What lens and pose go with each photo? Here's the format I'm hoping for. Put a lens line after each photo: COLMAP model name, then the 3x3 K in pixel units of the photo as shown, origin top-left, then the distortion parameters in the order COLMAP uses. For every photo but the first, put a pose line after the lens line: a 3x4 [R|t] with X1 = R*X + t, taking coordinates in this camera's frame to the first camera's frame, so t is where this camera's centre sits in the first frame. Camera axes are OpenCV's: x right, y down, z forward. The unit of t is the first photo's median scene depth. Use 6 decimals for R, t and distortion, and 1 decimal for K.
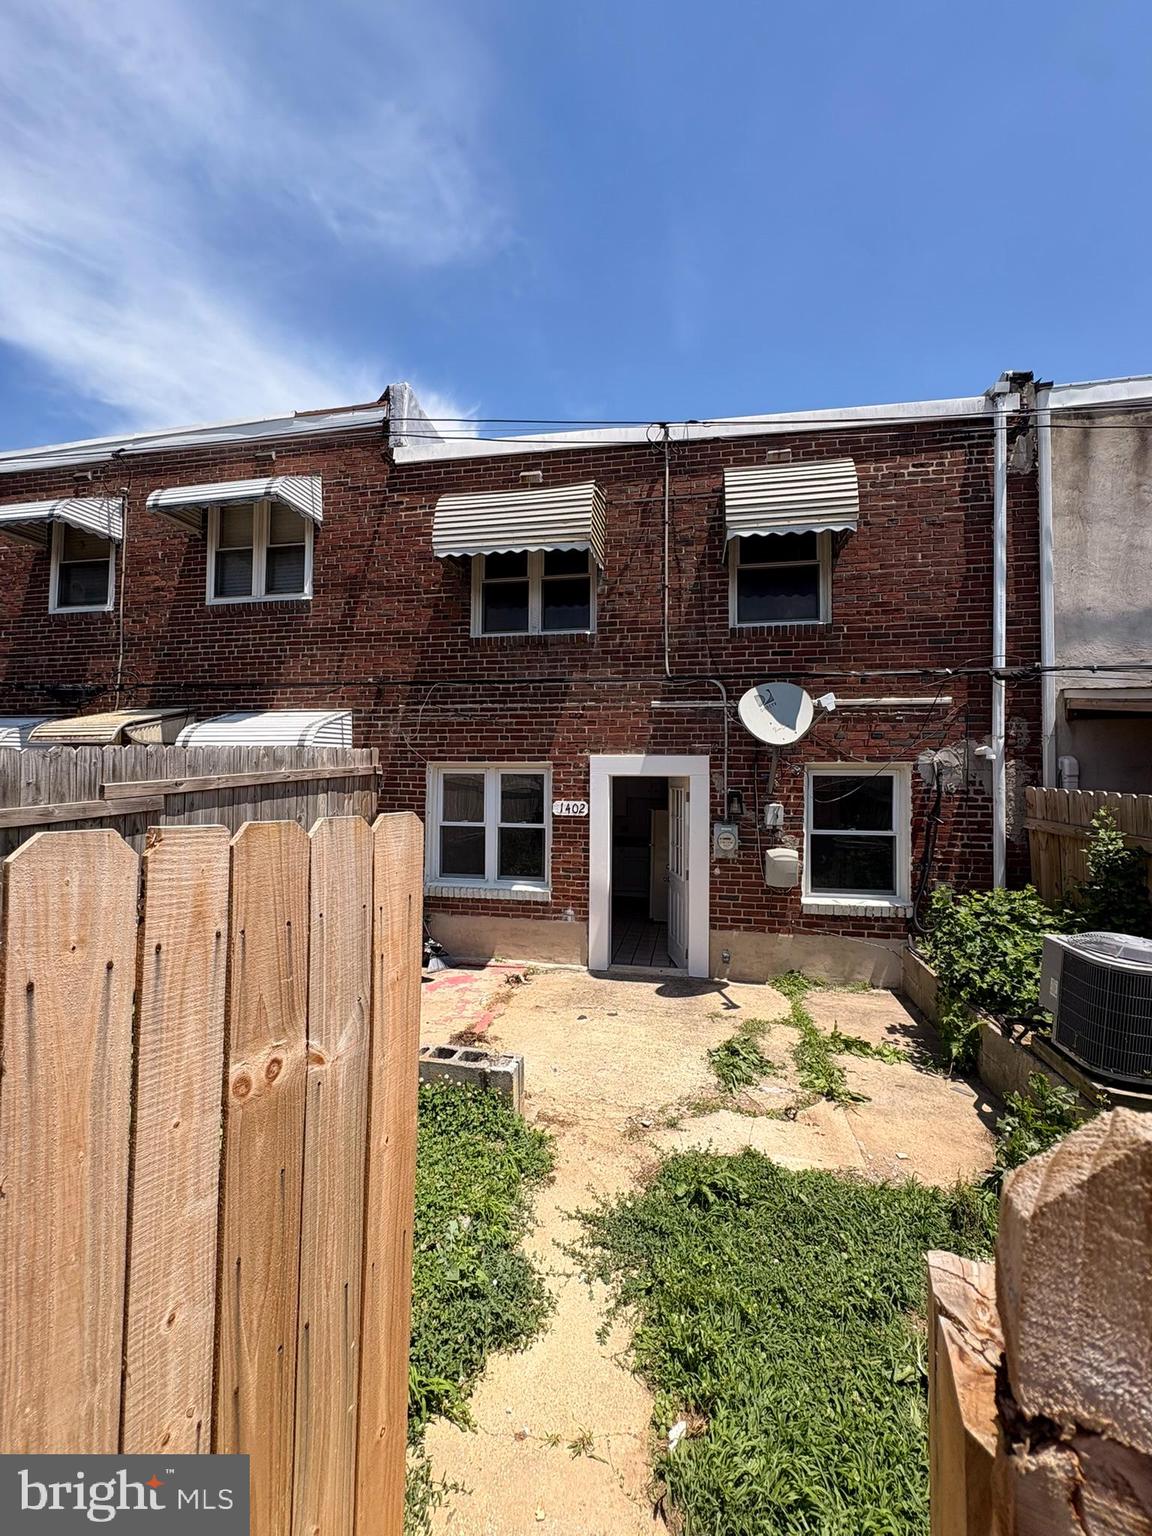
lens RADIAL K [[610.9, 0, 579.6], [0, 610.9, 765.6], [0, 0, 1]] dist [-0.003951, 0.001825]
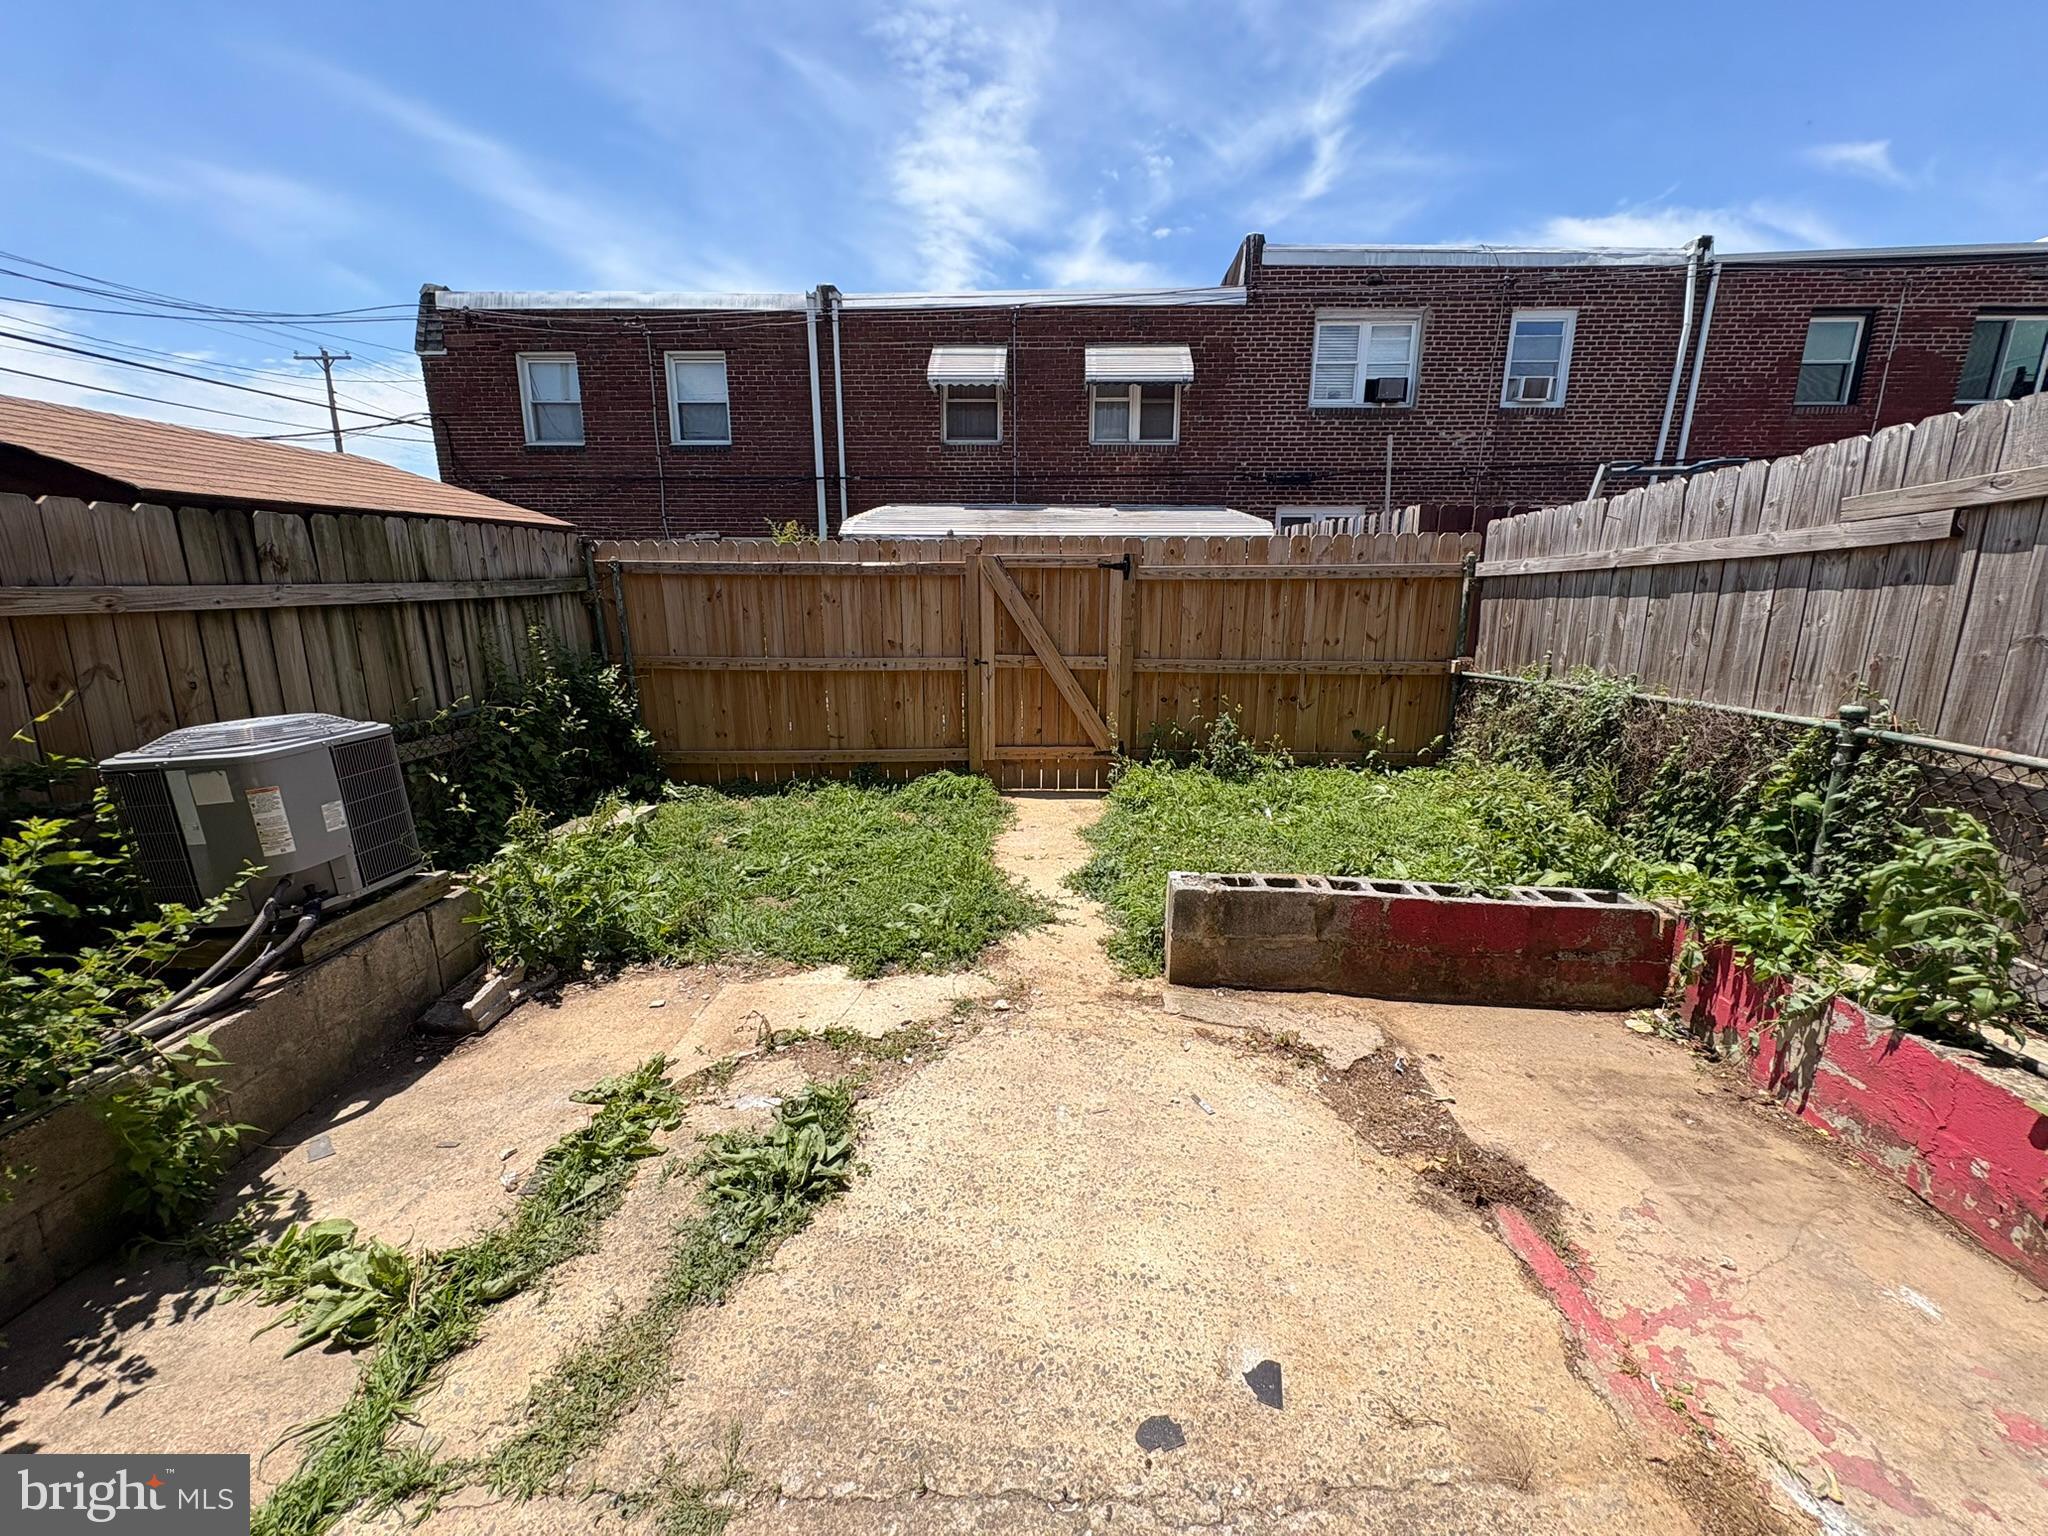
lens RADIAL K [[814.5, 0, 1030.6], [0, 814.5, 763.9], [0, 0, 1]] dist [-0.003951, 0.001825]
pose [[-0.987524, 0.029179, -0.154738, 0.194646], [-0.002283, 0.979924, 0.199356, 0.132725], [0.157449, 0.197222, -0.967633, 1.696074]]
